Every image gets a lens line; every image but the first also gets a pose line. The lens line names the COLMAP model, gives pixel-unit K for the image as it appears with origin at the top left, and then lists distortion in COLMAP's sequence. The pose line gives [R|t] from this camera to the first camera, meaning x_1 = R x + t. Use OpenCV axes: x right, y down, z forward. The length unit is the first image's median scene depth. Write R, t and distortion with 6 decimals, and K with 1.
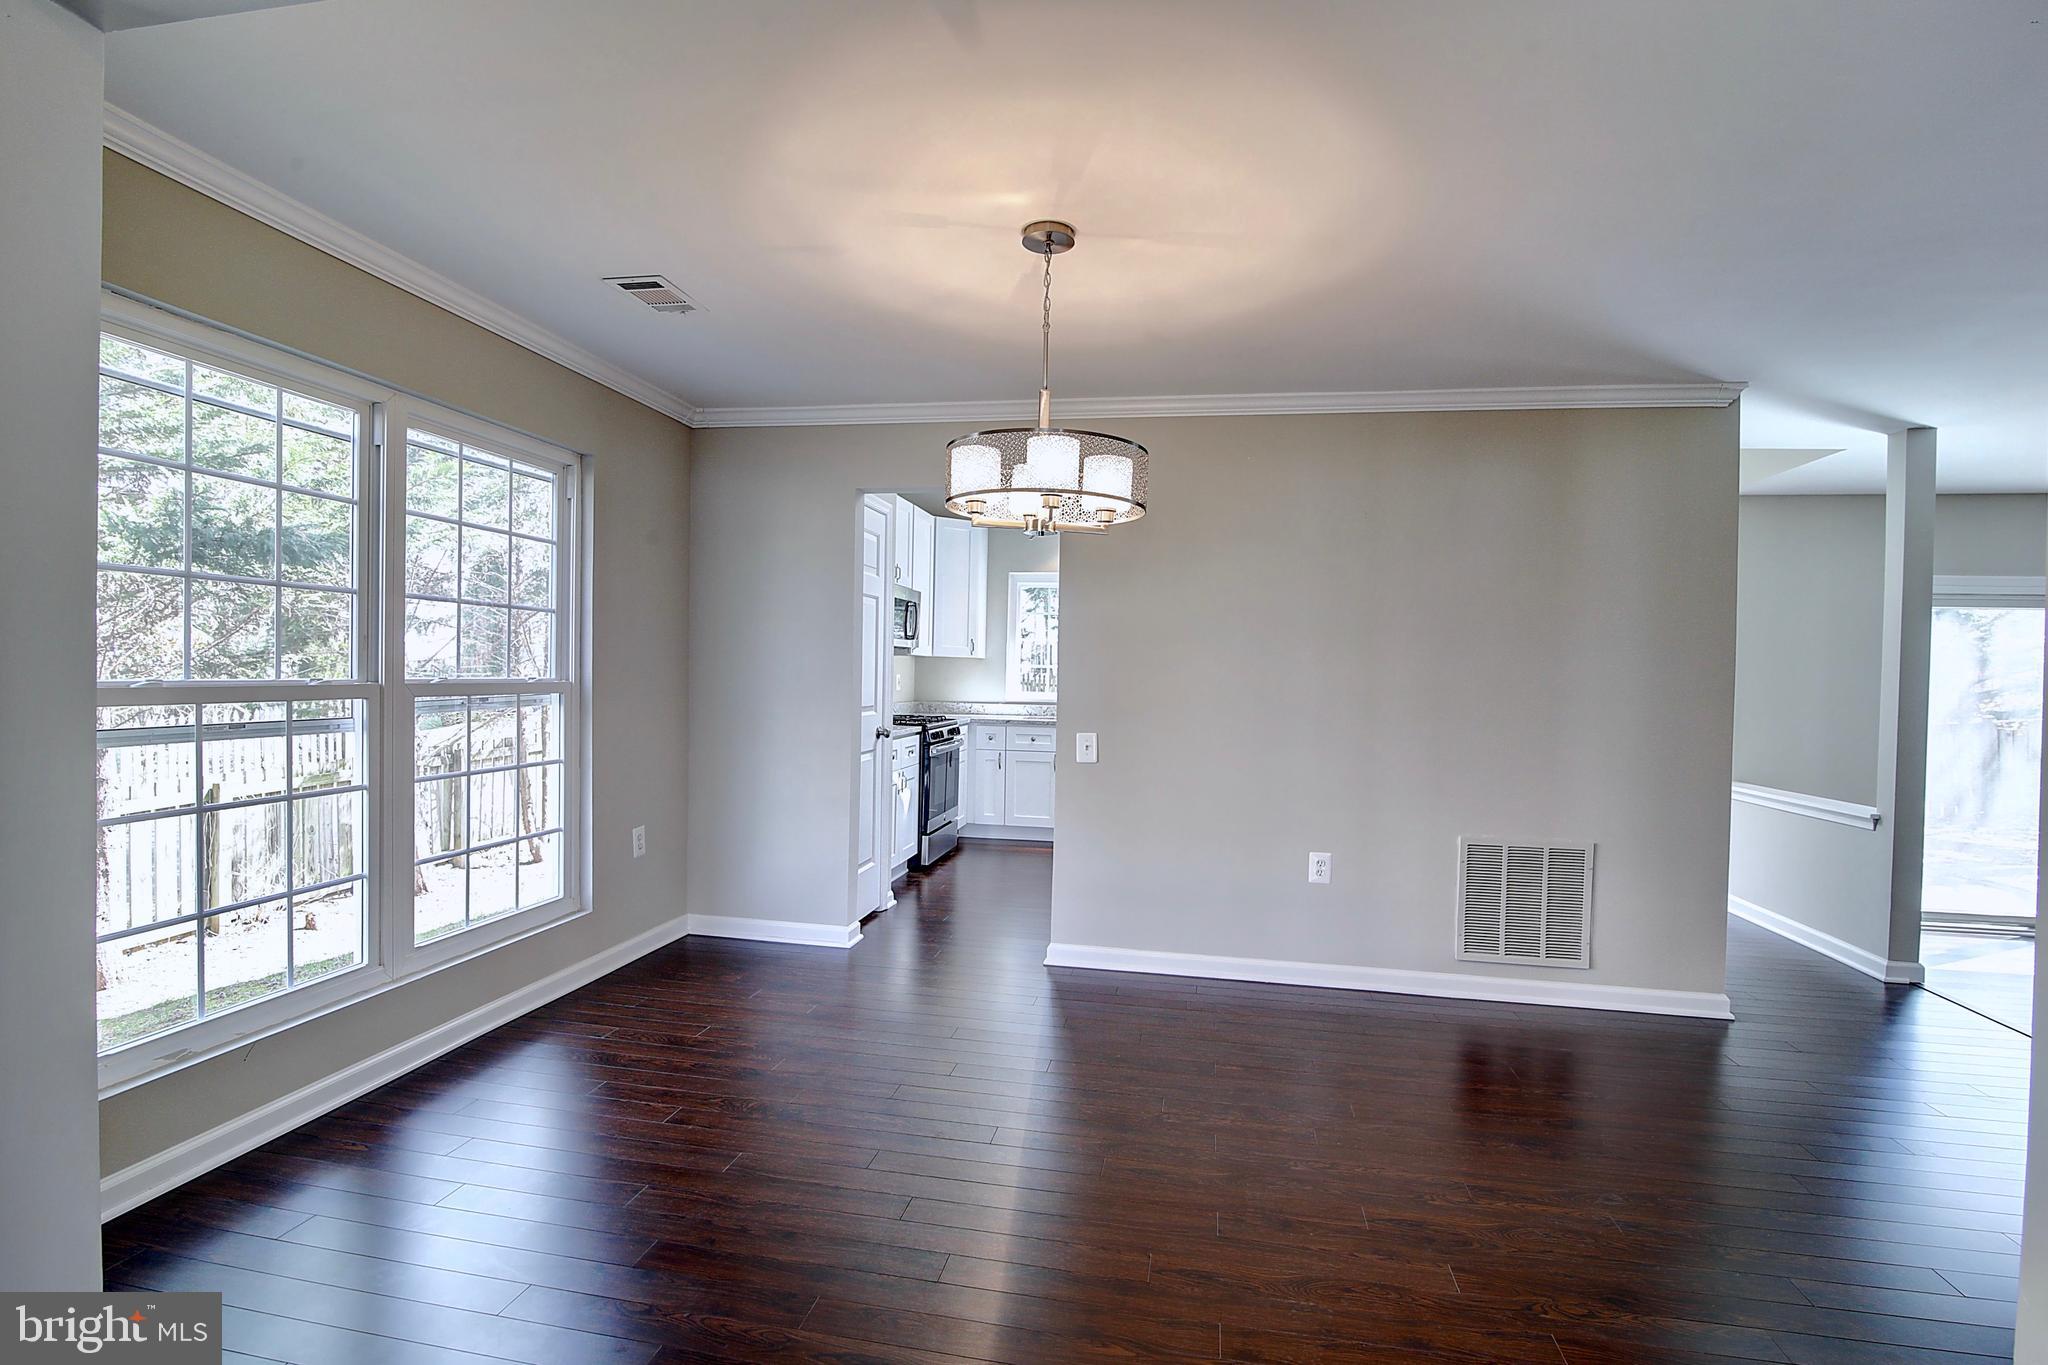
lens RADIAL K [[964.4, 0, 1025.3], [0, 964.4, 690.4], [0, 0, 1]] dist [-0.016003, -0.000096]
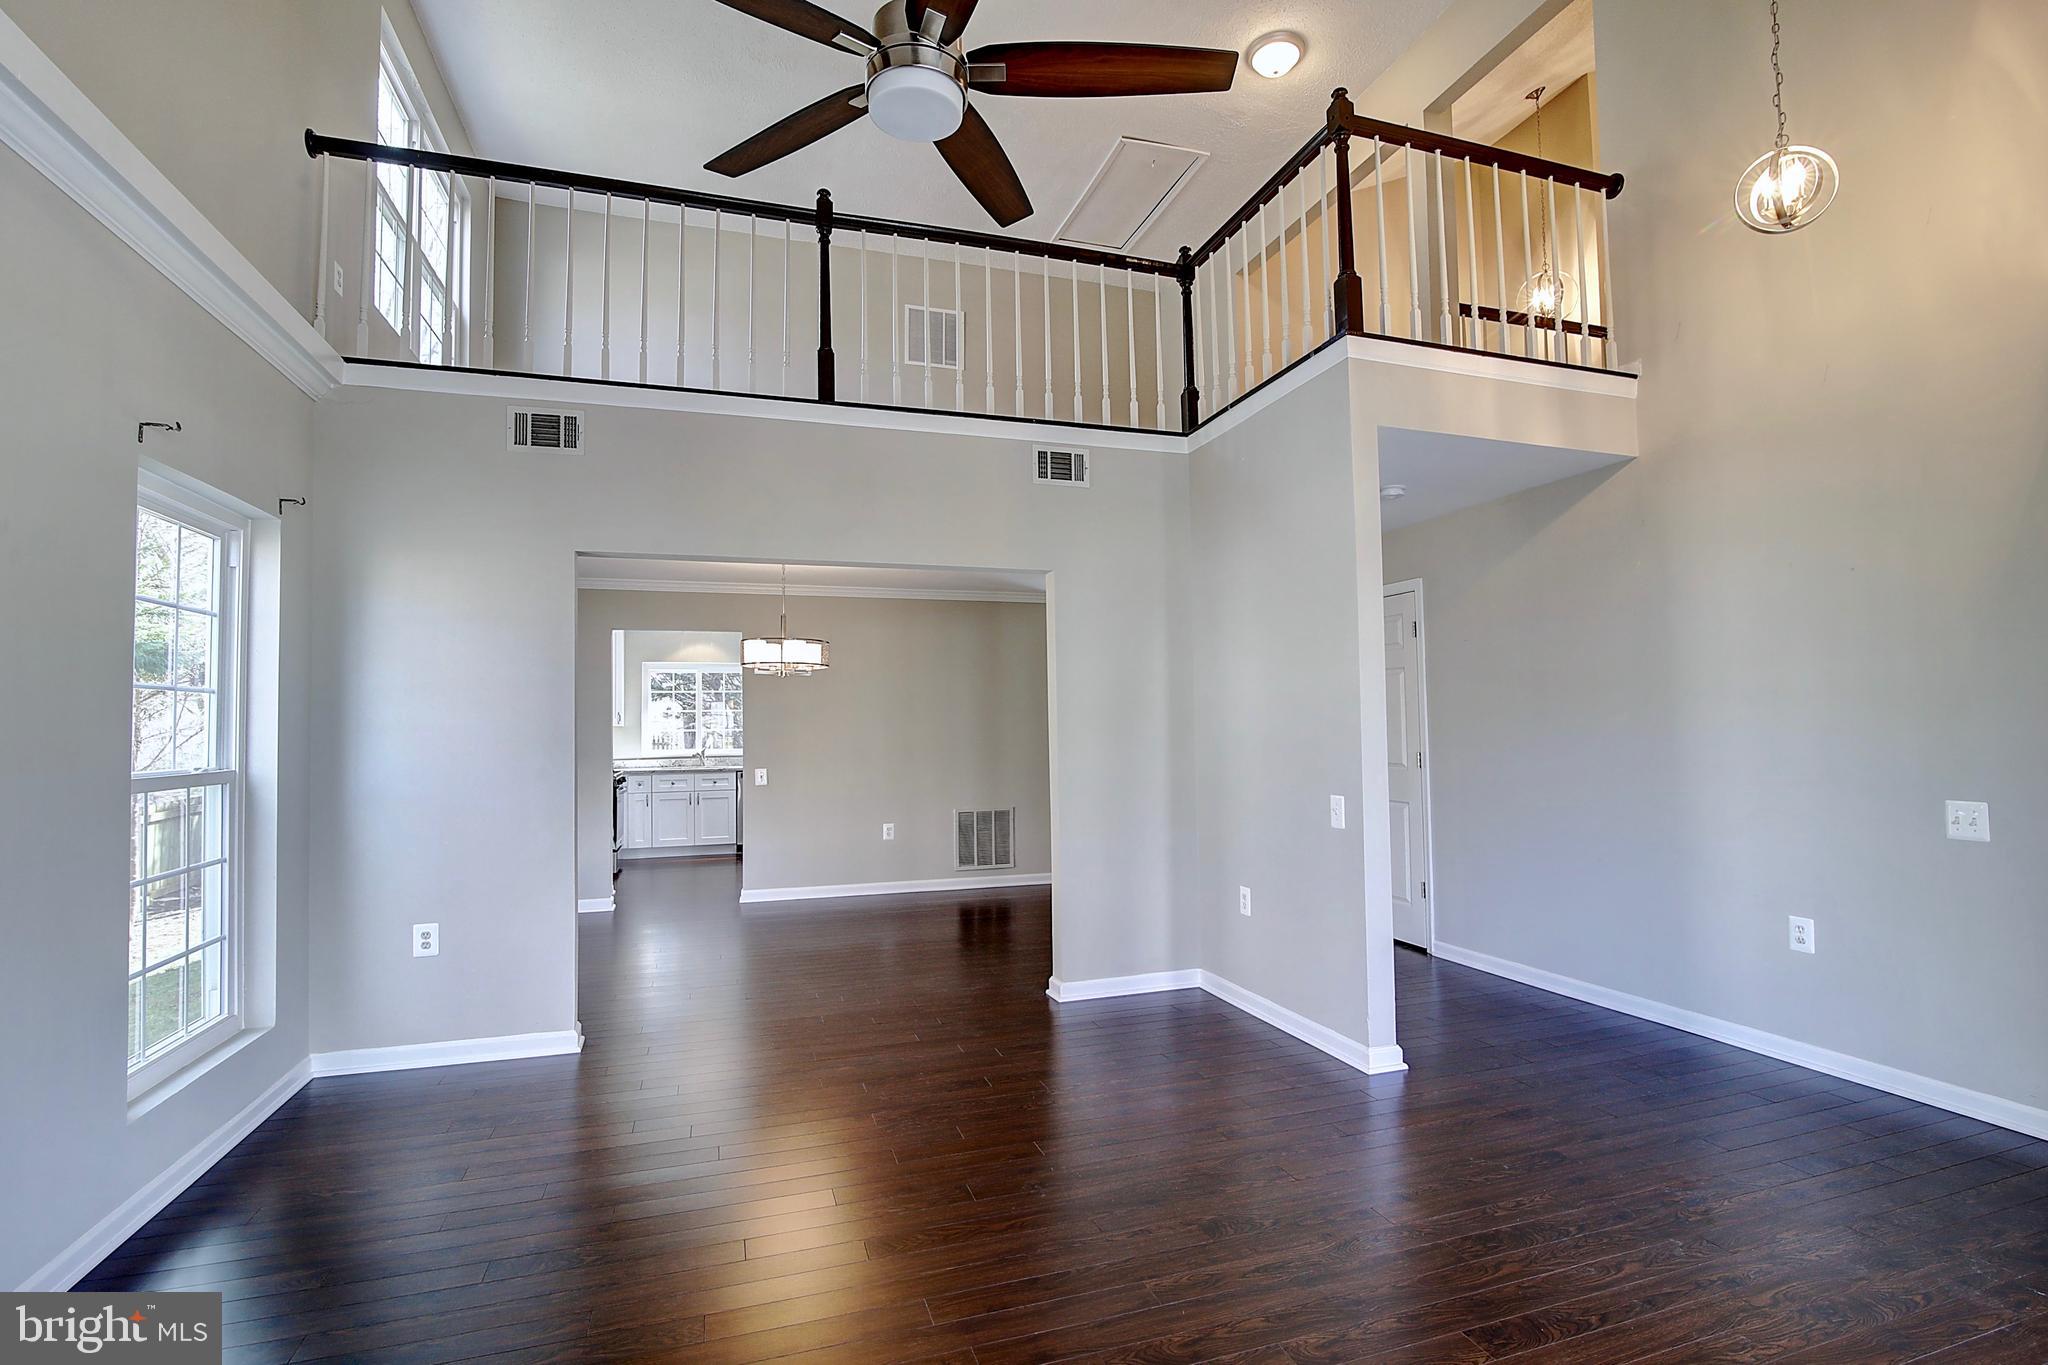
lens RADIAL K [[940.1, 0, 1027.0], [0, 940.1, 687.0], [0, 0, 1]] dist [-0.015971, -0.000840]
pose [[0.873407, -0.014516, 0.486774, -0.371564], [0.042984, 0.997952, -0.047365, -0.003513], [-0.485090, 0.062292, 0.872243, -0.810183]]
